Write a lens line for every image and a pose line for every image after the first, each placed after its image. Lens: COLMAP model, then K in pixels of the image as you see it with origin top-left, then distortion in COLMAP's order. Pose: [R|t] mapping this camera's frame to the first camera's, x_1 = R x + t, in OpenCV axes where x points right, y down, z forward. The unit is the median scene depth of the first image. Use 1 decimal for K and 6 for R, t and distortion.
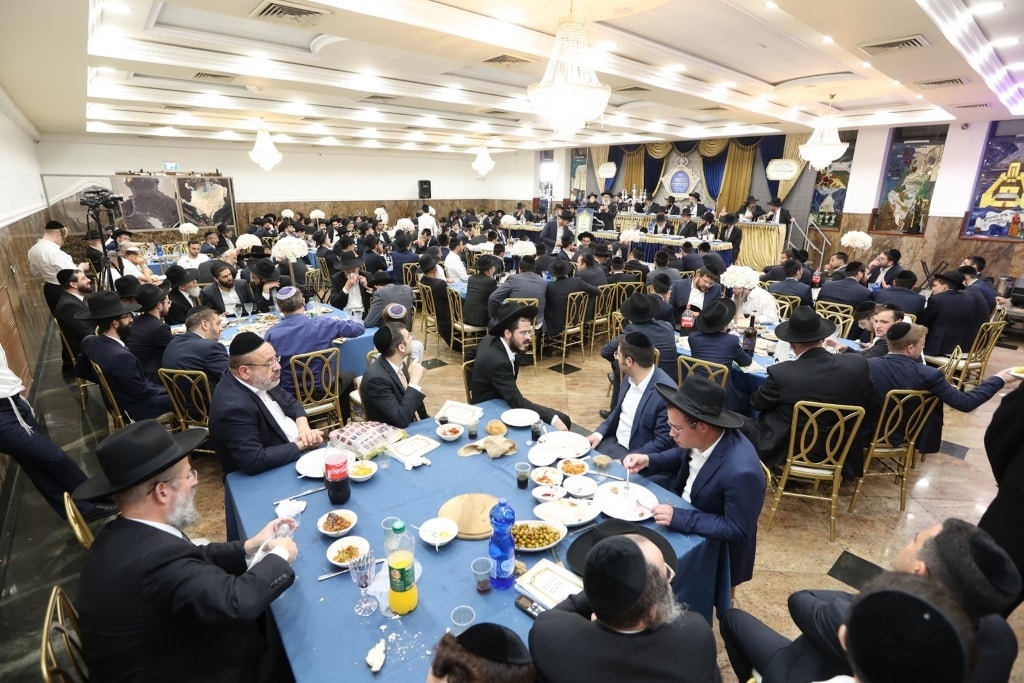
lens RADIAL K [[471.8, 0, 510.4], [0, 471.8, 314.4], [0, 0, 1]] dist [-0.000349, -0.000126]
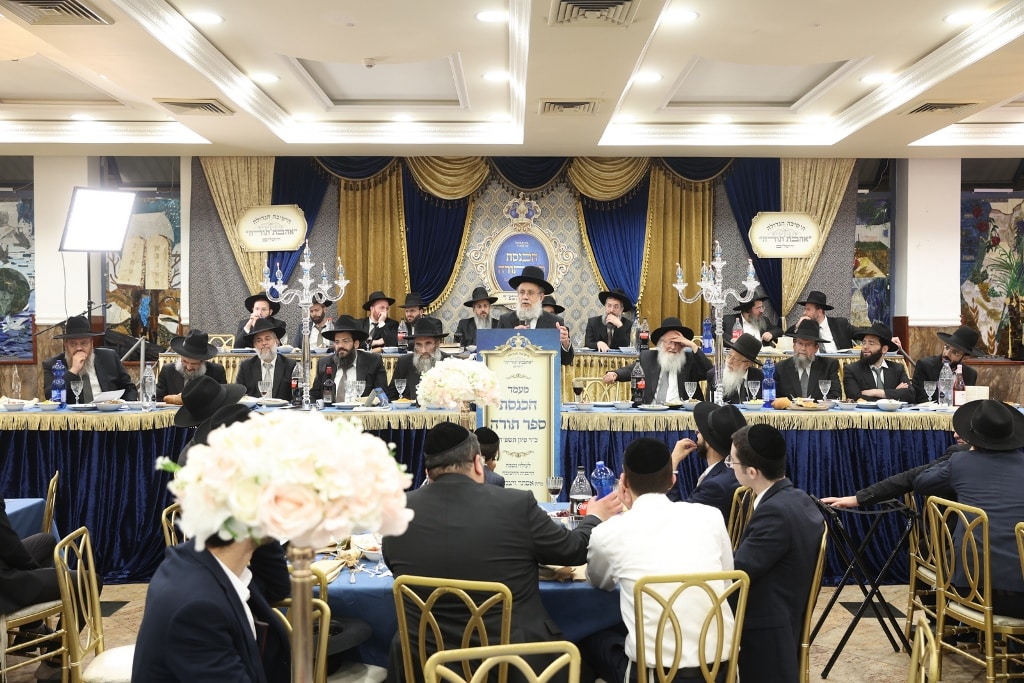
lens RADIAL K [[921.3, 0, 512.0], [0, 921.3, 341.5], [0, 0, 1]] dist [-0.009722, -0.001699]
pose [[0.651749, -0.030383, 0.757826, -0.228402], [0.203158, 0.969677, -0.135844, -0.141866], [-0.730718, 0.242495, 0.638159, 0.641300]]
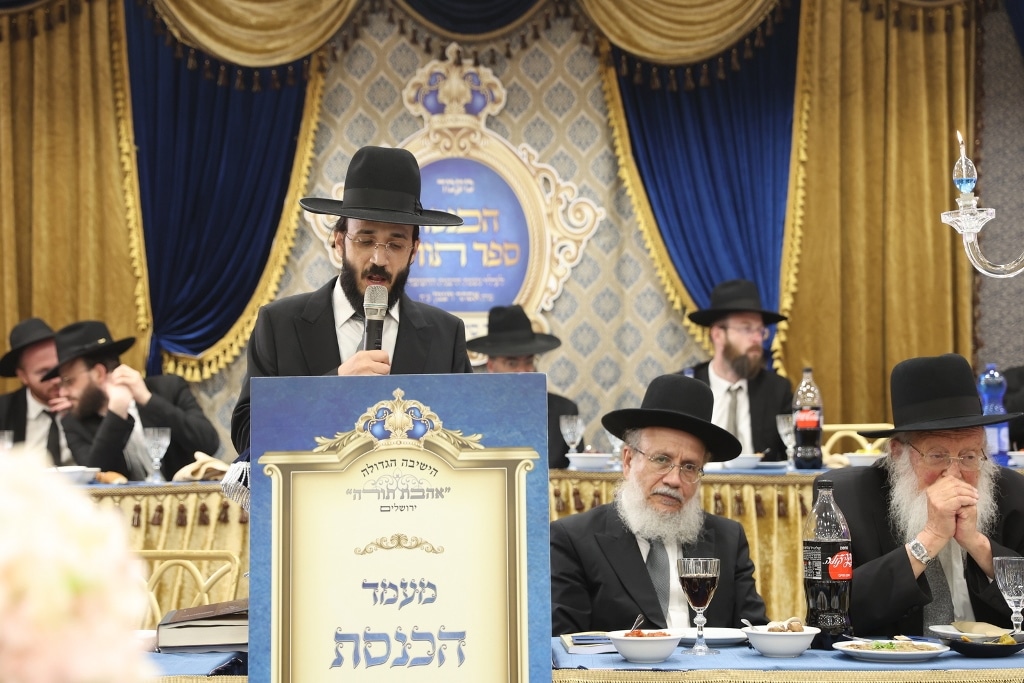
lens RADIAL K [[1883.2, 0, 512.0], [0, 1883.2, 341.5], [0, 0, 1]] dist [0.223913, -0.119867]
pose [[0.638401, 0.013748, 0.769581, -0.059234], [0.221018, 0.954459, -0.200395, -0.158687], [-0.737289, 0.298024, 0.606290, 0.765860]]
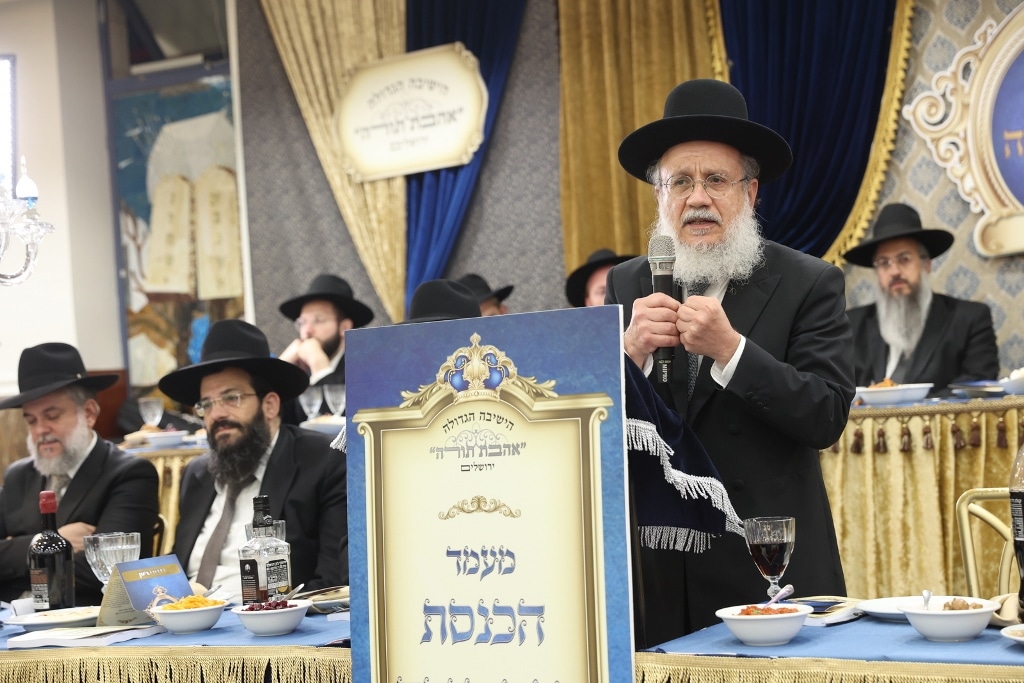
lens RADIAL K [[1883.2, 0, 512.0], [0, 1883.2, 341.5], [0, 0, 1]] dist [0.223913, -0.119867]
pose [[0.936858, -0.071693, 0.342283, 0.068461], [0.167621, 0.951061, -0.259590, -0.144912], [-0.306921, 0.300573, 0.903026, 0.722737]]
